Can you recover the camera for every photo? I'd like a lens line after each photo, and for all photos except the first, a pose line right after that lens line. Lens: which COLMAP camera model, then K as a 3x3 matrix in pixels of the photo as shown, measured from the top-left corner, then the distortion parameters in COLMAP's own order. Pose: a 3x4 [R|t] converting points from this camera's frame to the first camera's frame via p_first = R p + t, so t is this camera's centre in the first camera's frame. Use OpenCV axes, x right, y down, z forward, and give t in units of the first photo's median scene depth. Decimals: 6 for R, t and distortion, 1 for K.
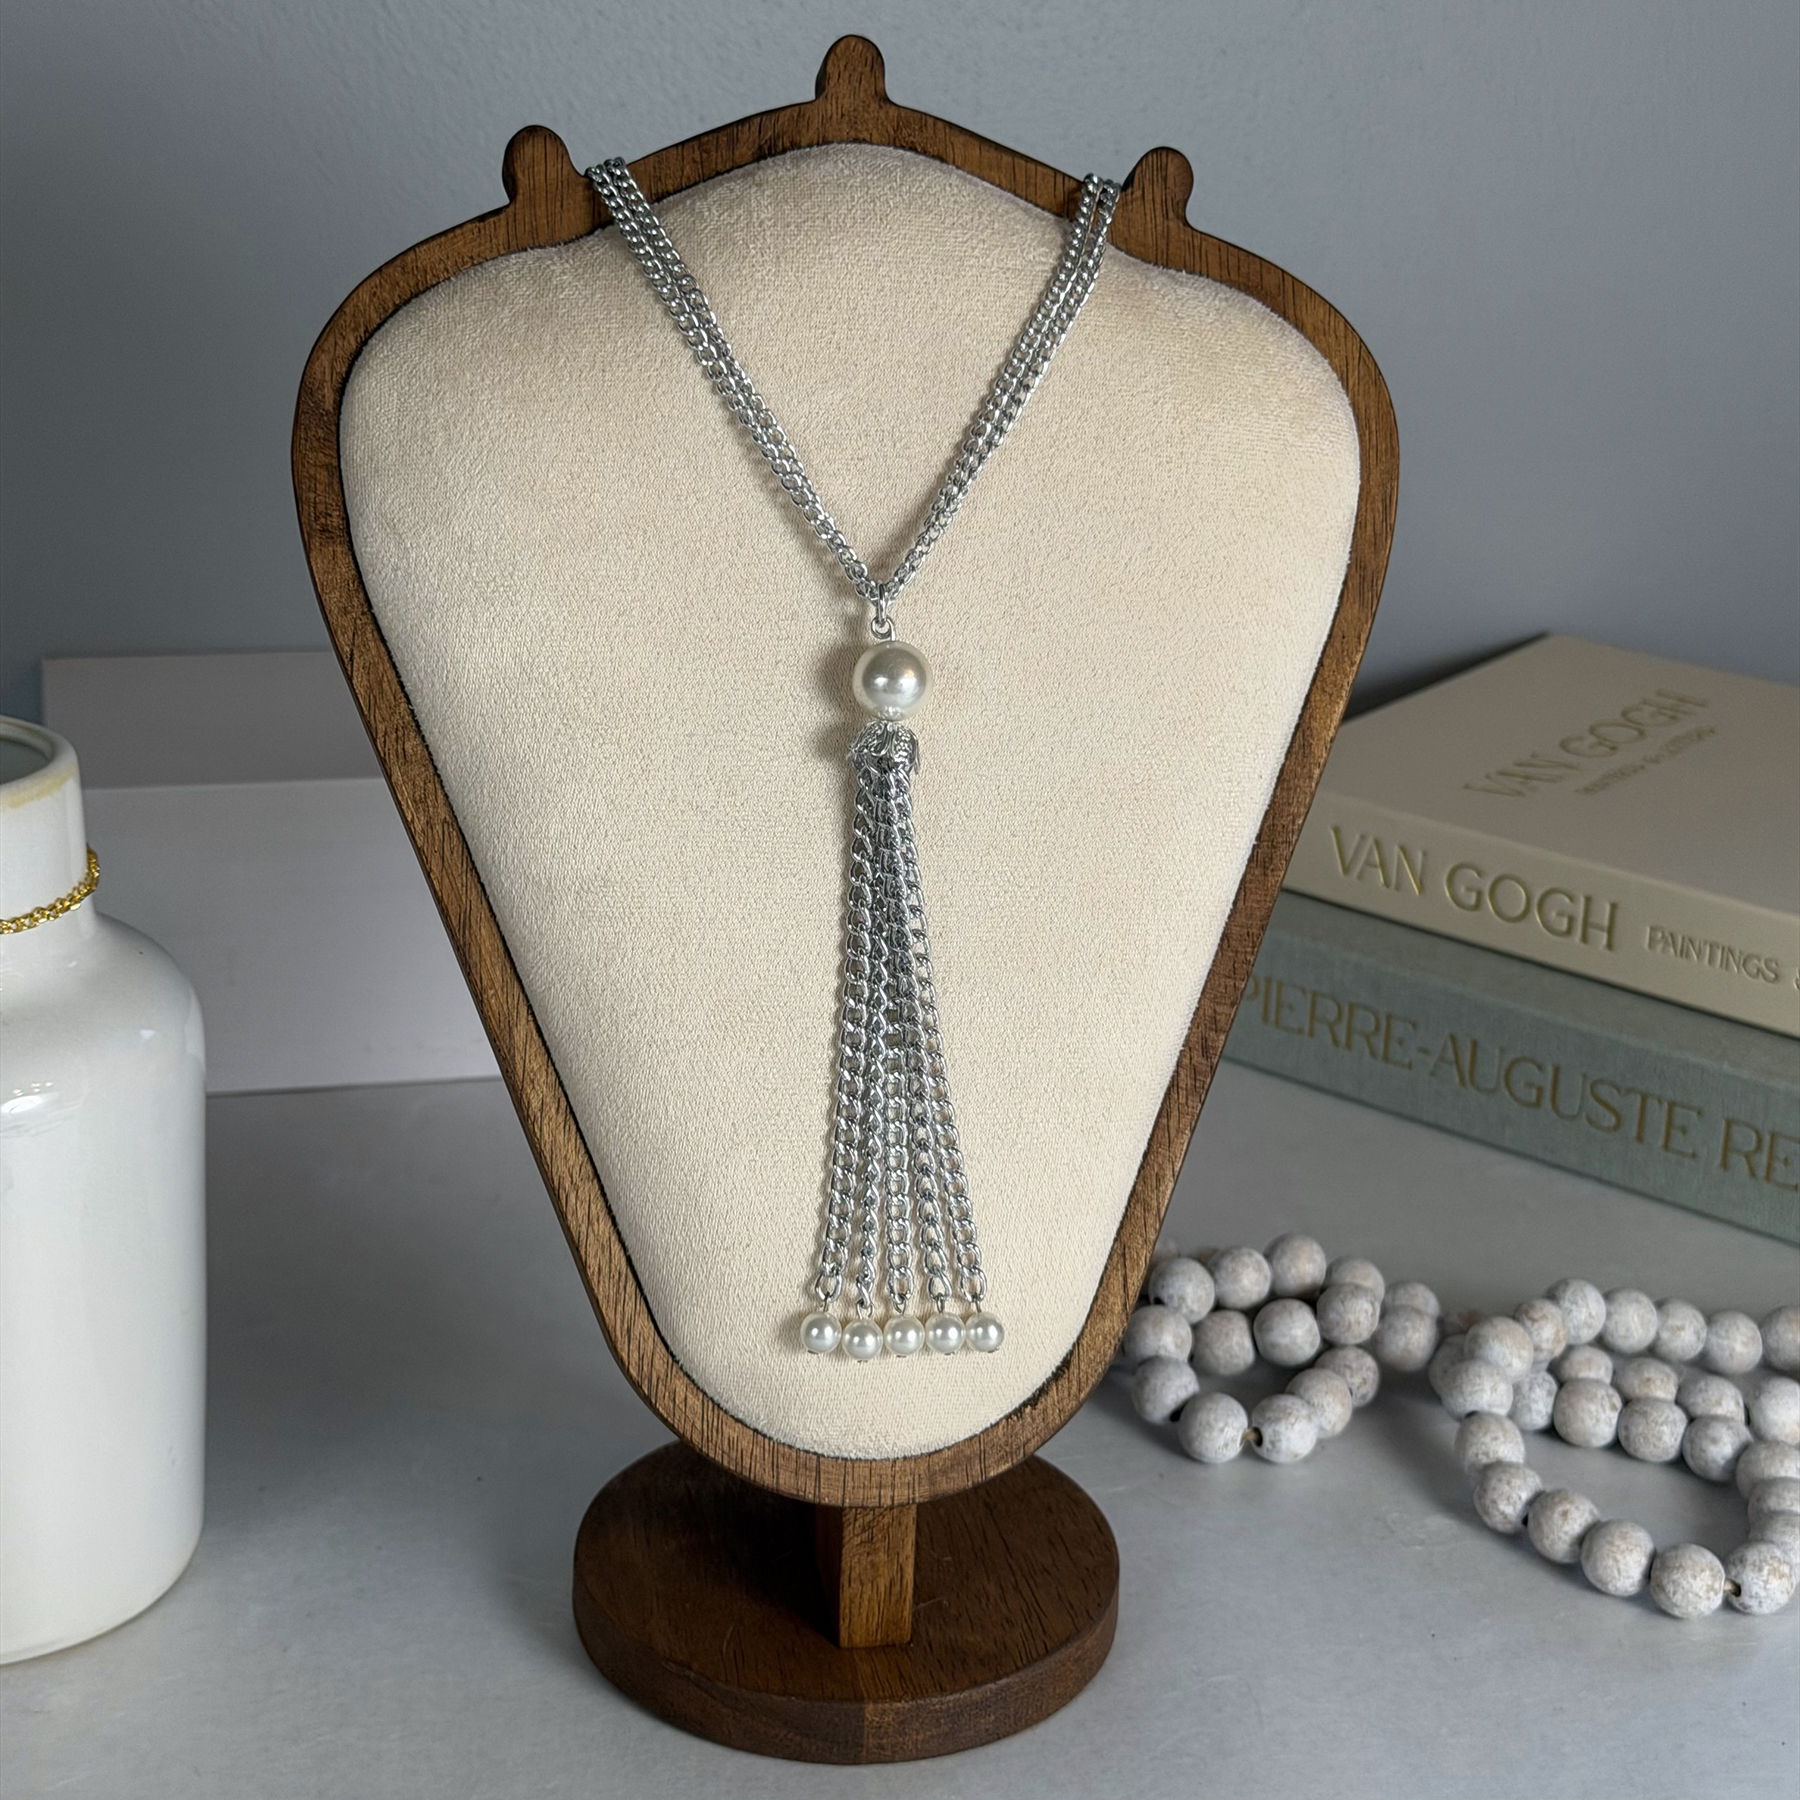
lens RADIAL K [[3453.0, 0, 900.0], [0, 3453.0, 900.0], [0, 0, 1]] dist [0.122200, 0.116826]
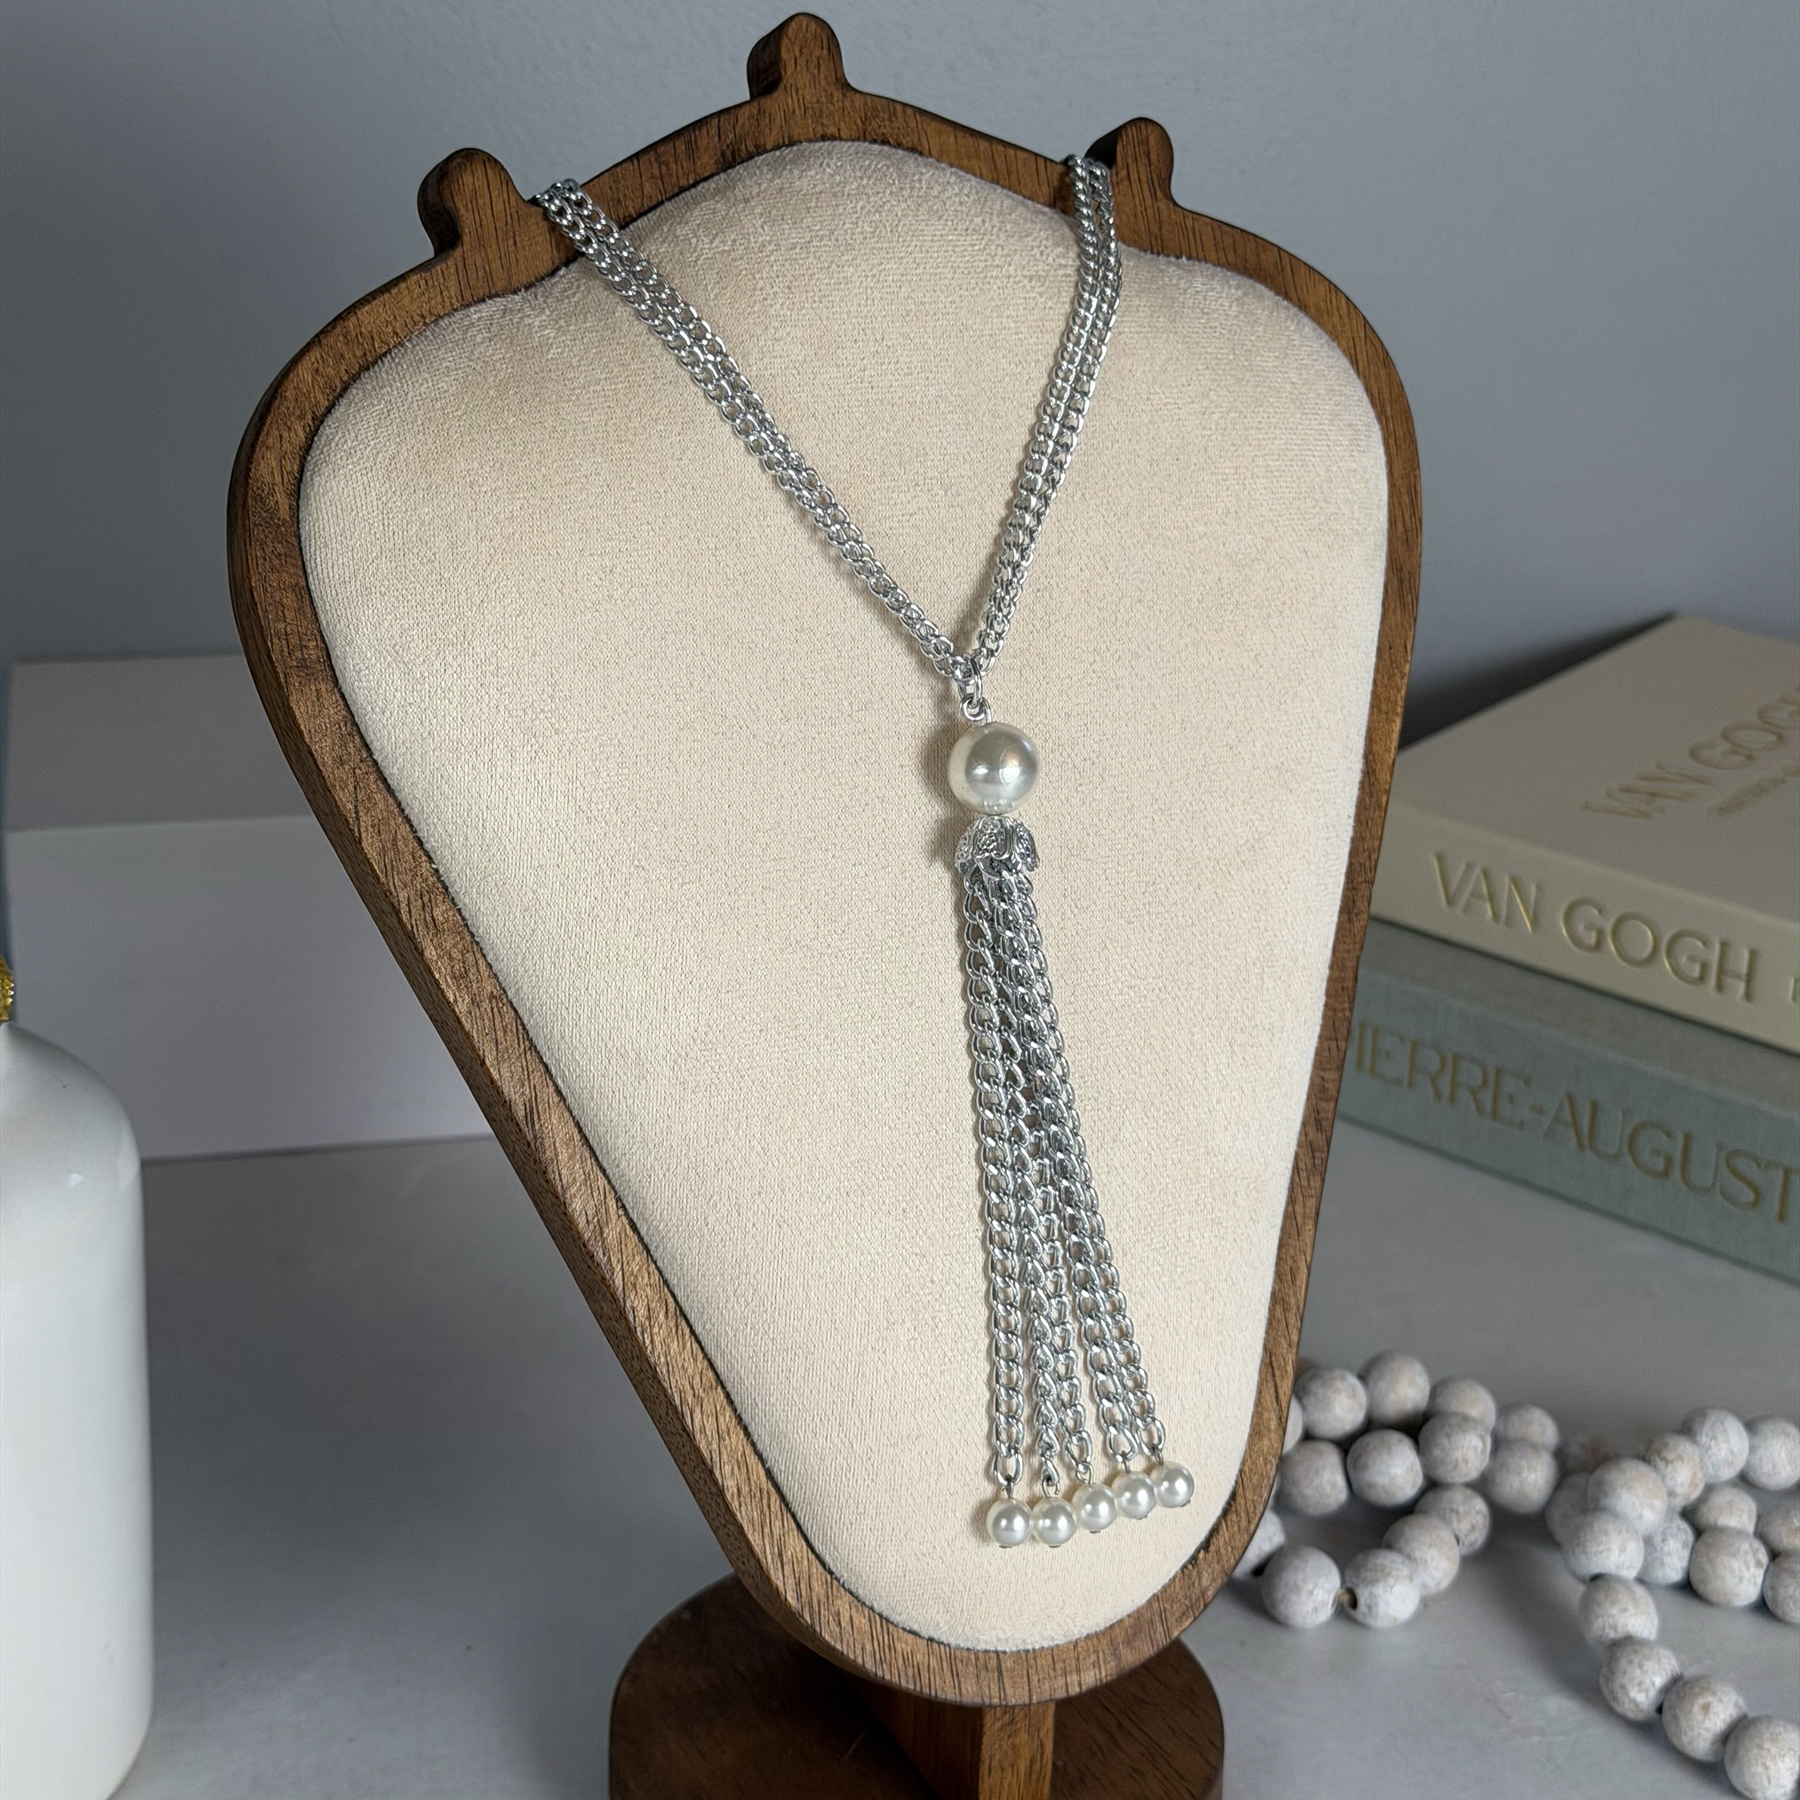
lens RADIAL K [[3453.0, 0, 900.0], [0, 3453.0, 900.0], [0, 0, 1]] dist [0.122200, 0.116826]
pose [[0.952688, -0.130473, 0.274522, -0.257835], [0.115931, 0.990884, 0.068619, -0.089558], [-0.280972, -0.033547, 0.959129, 0.166676]]
